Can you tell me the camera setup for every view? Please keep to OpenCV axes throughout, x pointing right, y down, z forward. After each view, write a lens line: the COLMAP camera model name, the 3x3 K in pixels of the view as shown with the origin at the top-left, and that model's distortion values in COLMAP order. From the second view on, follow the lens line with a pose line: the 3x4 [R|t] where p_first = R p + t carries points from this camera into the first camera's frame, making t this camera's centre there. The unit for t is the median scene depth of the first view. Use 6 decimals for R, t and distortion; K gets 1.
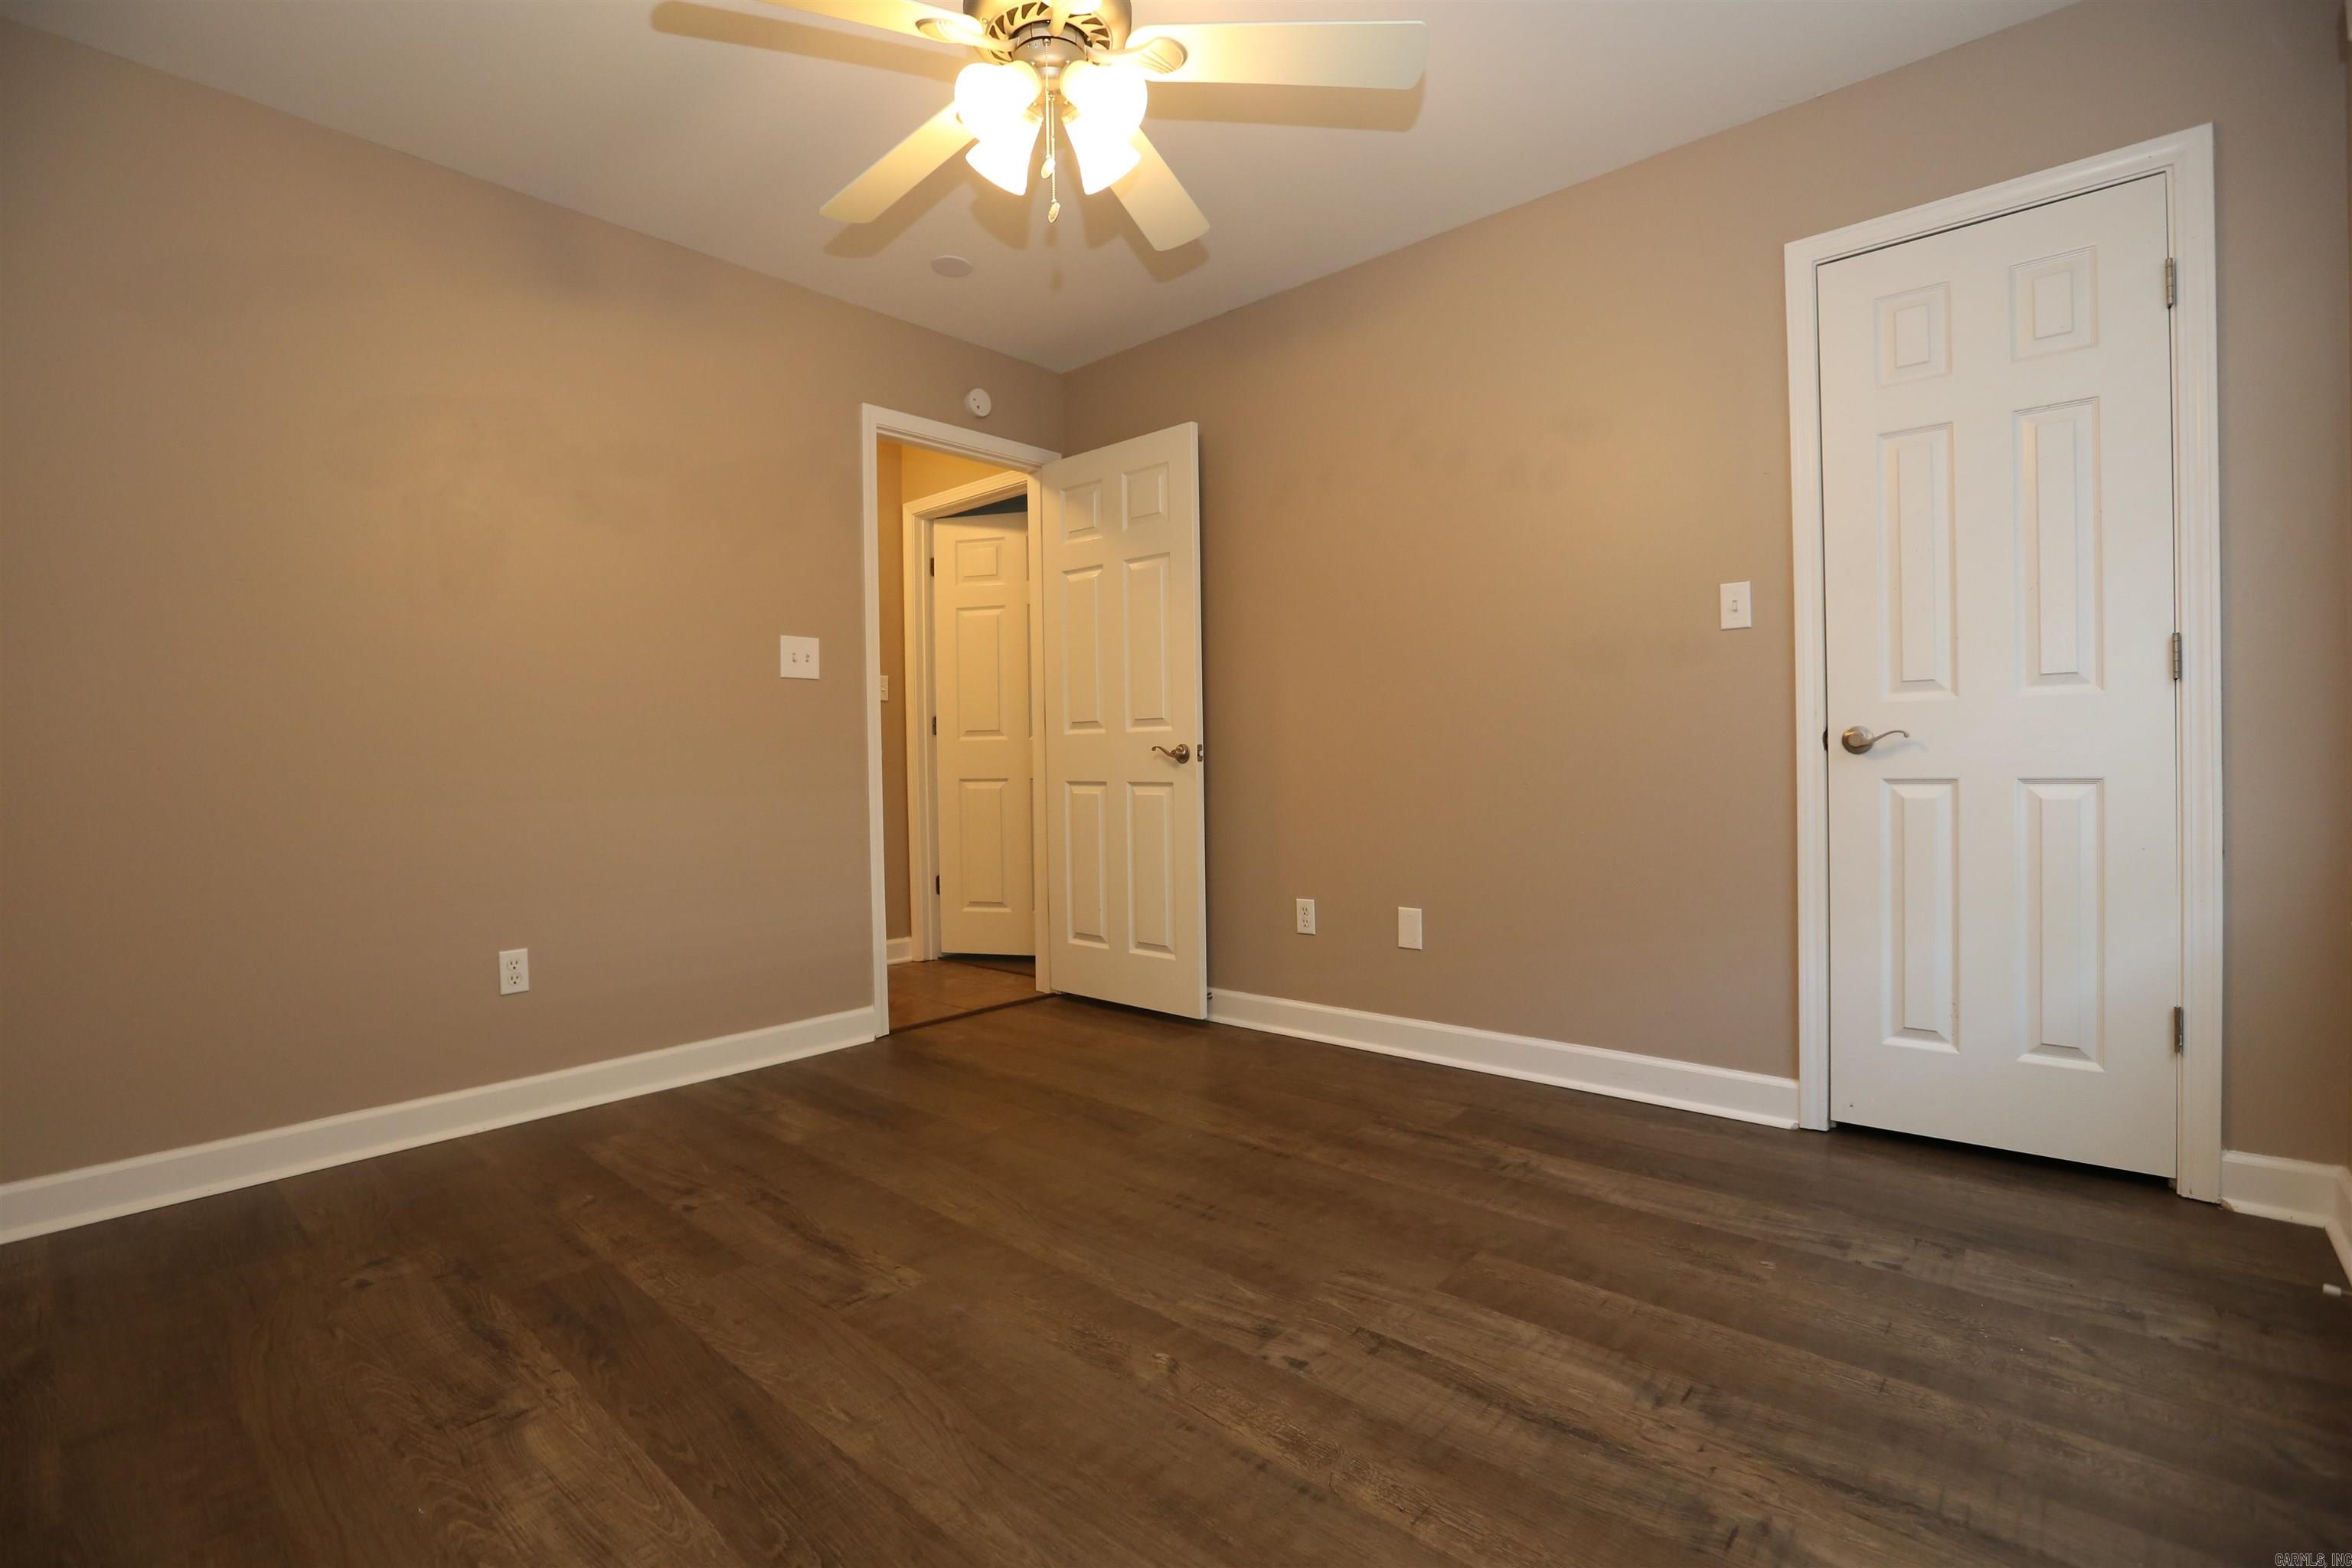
lens RADIAL K [[1064.1, 0, 1169.6], [0, 1064.1, 773.7], [0, 0, 1]] dist [-0.063348, 0.024585]
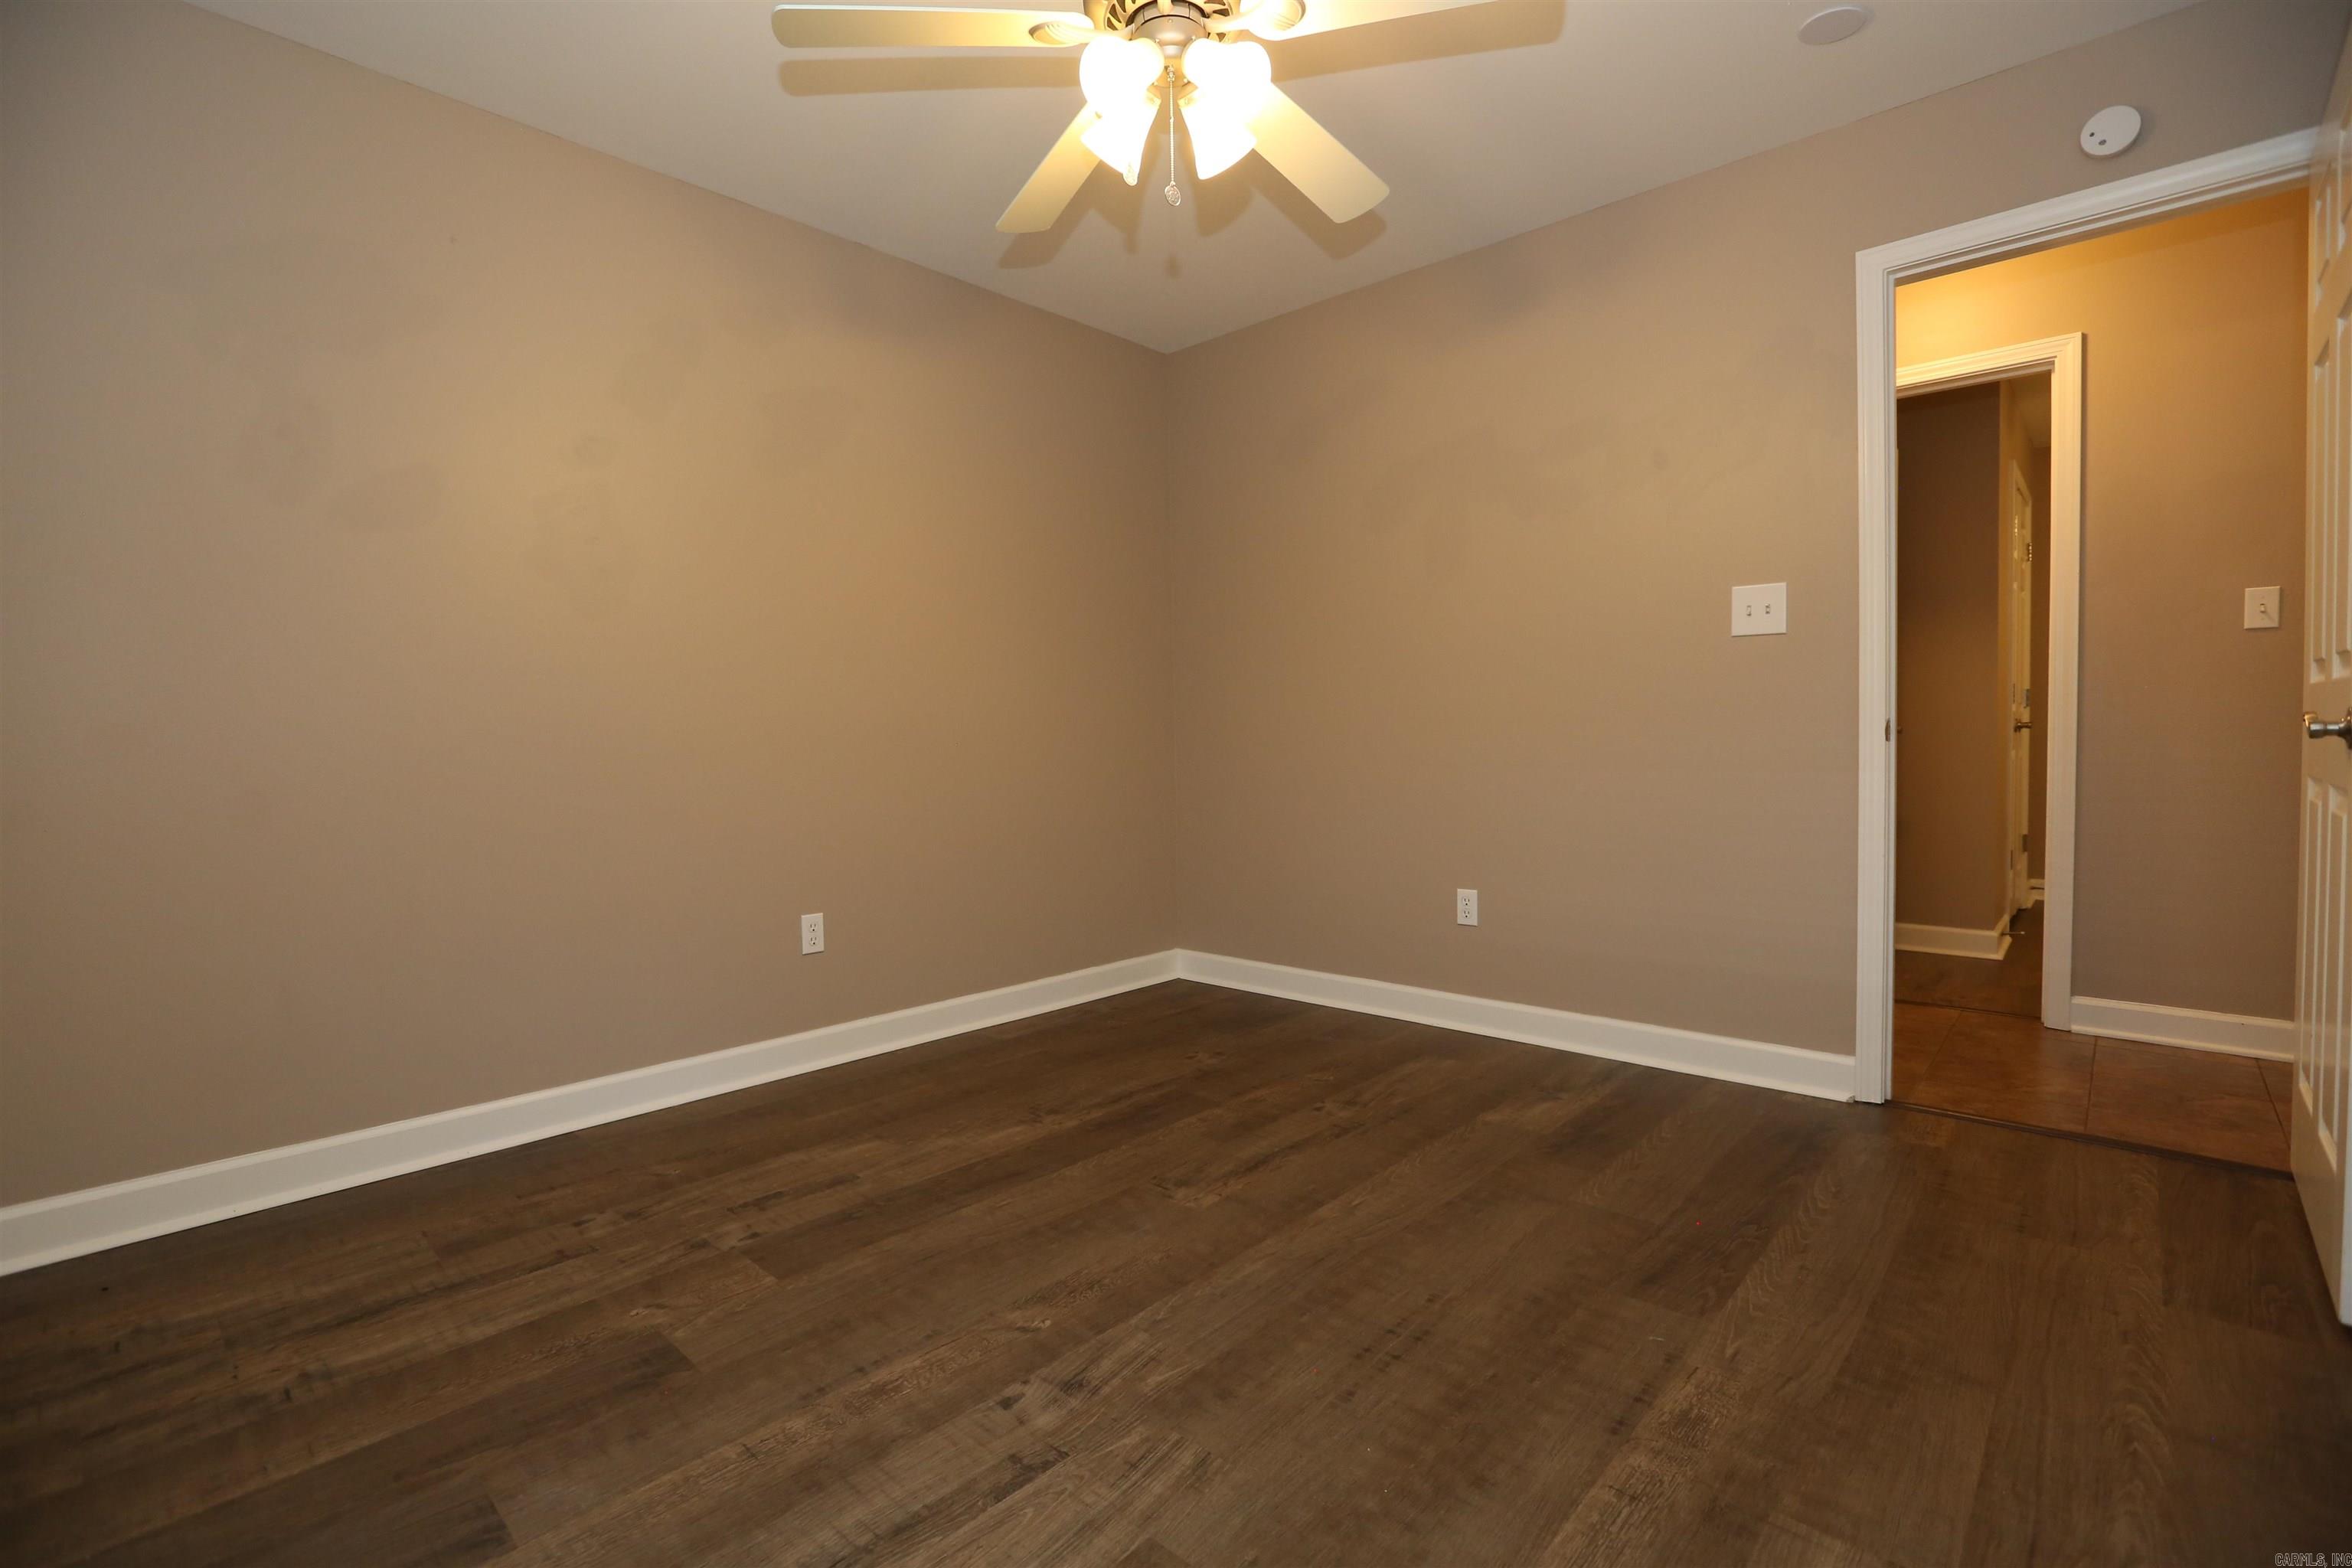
lens RADIAL K [[1065.6, 0, 1170.3], [0, 1065.6, 776.3], [0, 0, 1]] dist [-0.052280, 0.016291]
pose [[-0.021247, 0.054994, -0.998261, 0.847092], [0.001939, 0.998486, 0.054965, -0.043438], [0.999772, -0.000768, -0.021321, 0.956419]]
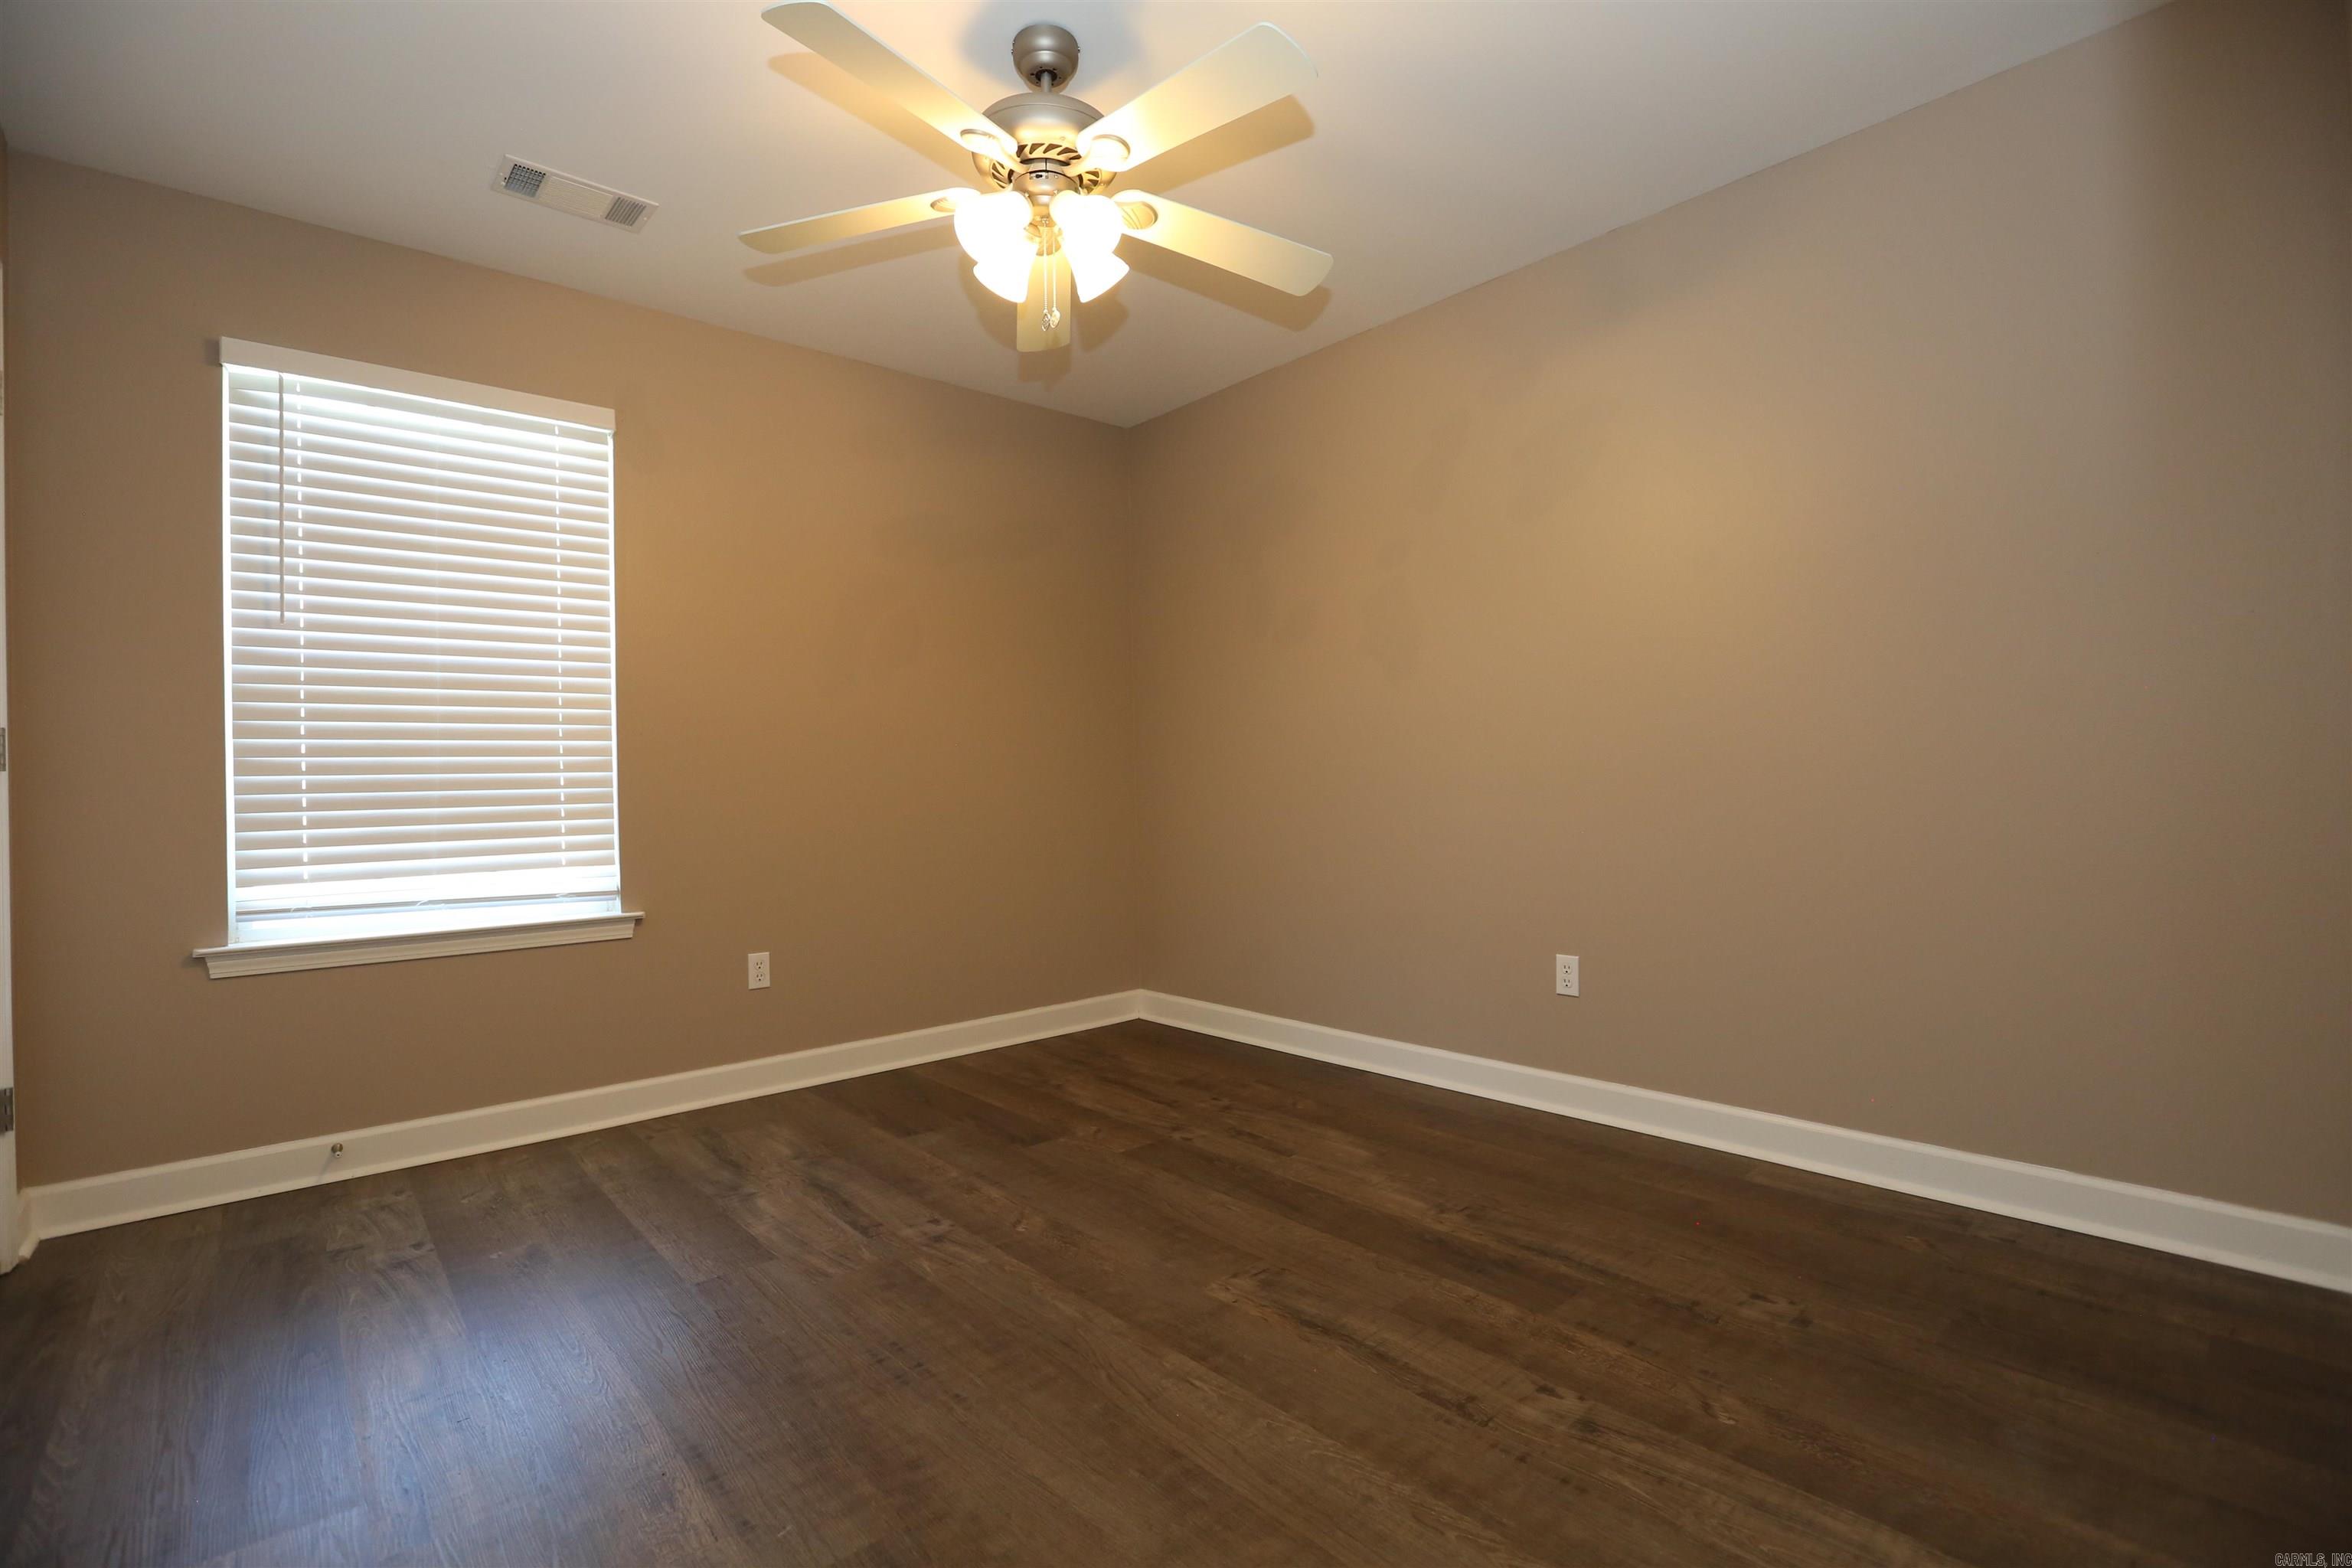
lens RADIAL K [[1064.1, 0, 1169.6], [0, 1064.1, 773.7], [0, 0, 1]] dist [-0.063348, 0.024585]
pose [[-0.991839, 0.041766, 0.120460, -0.336001], [0.042370, 0.999099, 0.002455, -0.044527], [-0.120249, 0.007539, -0.992715, 1.983379]]
